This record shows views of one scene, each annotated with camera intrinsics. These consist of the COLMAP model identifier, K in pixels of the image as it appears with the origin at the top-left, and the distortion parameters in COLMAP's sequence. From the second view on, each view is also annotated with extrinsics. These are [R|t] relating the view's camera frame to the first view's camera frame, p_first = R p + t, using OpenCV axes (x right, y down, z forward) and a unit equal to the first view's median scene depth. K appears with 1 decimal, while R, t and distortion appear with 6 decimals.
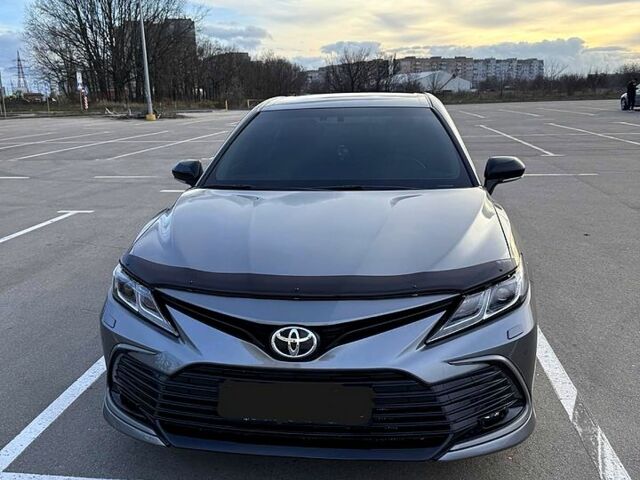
lens RADIAL K [[641.7, 0, 320.0], [0, 641.7, 240.0], [0, 0, 1]] dist [0.120663, -0.294678]
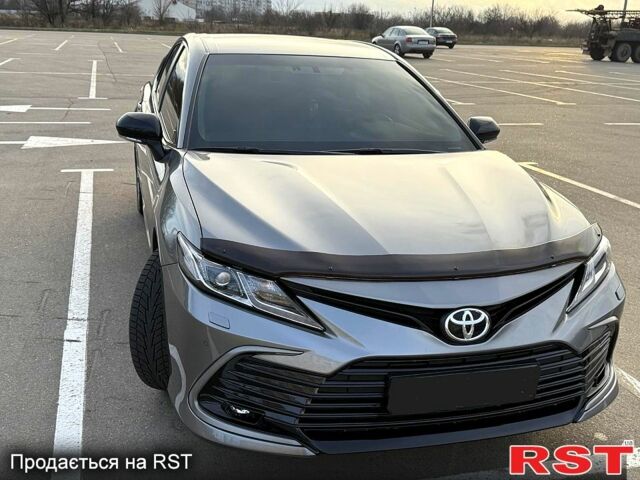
lens RADIAL K [[718.8, 0, 320.0], [0, 718.8, 240.0], [0, 0, 1]] dist [0.174497, -0.426046]
pose [[0.914943, -0.054699, 0.399860, -0.591901], [0.026728, 0.996810, 0.075201, -0.045598], [-0.402698, -0.058117, 0.913486, 0.111570]]
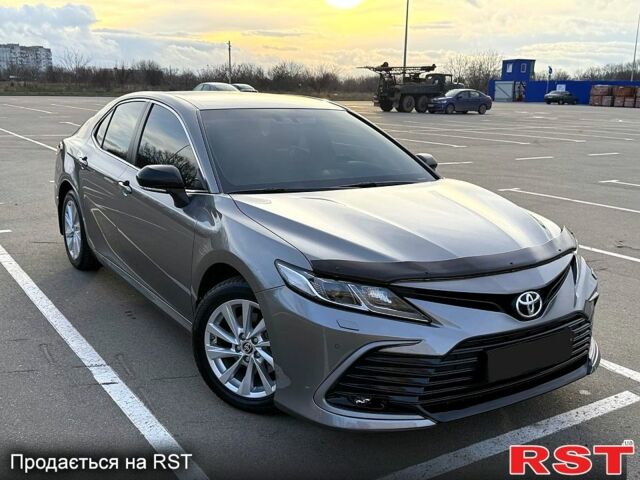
lens RADIAL K [[706.4, 0, 354.8], [0, 706.4, 249.9], [0, 0, 1]] dist [0.187452, -0.382217]
pose [[0.729469, -0.109814, 0.675142, -1.070312], [0.110239, 0.993000, 0.042405, -0.034223], [-0.675072, 0.043494, 0.736468, 0.198847]]
